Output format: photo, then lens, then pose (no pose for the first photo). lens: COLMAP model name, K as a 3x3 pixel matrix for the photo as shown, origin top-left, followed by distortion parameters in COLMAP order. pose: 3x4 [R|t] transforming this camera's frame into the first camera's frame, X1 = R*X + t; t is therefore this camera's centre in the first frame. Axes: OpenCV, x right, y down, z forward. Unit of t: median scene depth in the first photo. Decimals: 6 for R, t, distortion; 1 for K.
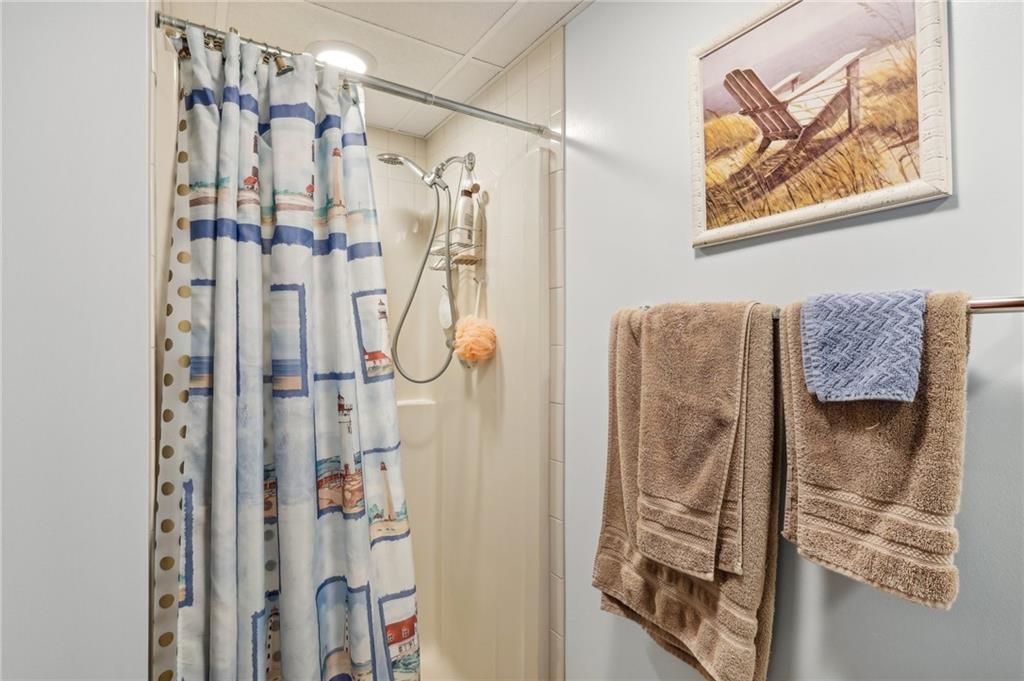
lens RADIAL K [[502.7, 0, 510.2], [0, 502.7, 342.1], [0, 0, 1]] dist [0.002175, -0.000053]
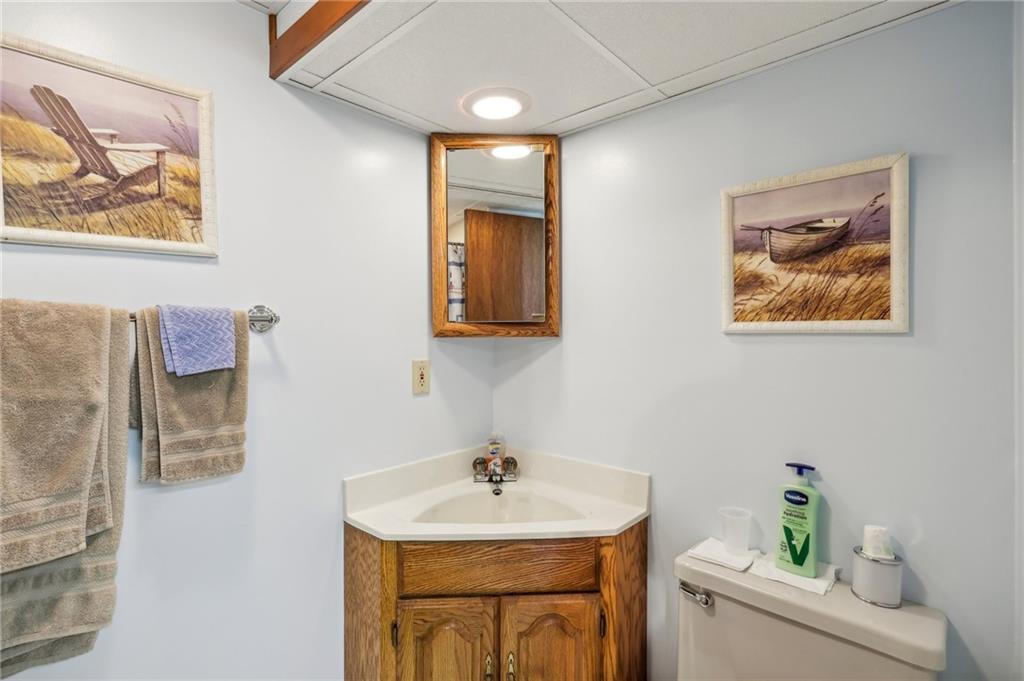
lens RADIAL K [[502.7, 0, 510.3], [0, 502.7, 338.2], [0, 0, 1]] dist [0.002175, -0.000053]
pose [[-0.282924, -0.009987, 0.959090, -0.968930], [0.013298, 0.999809, 0.014334, -0.005001], [-0.959050, 0.016809, -0.282737, 0.395560]]
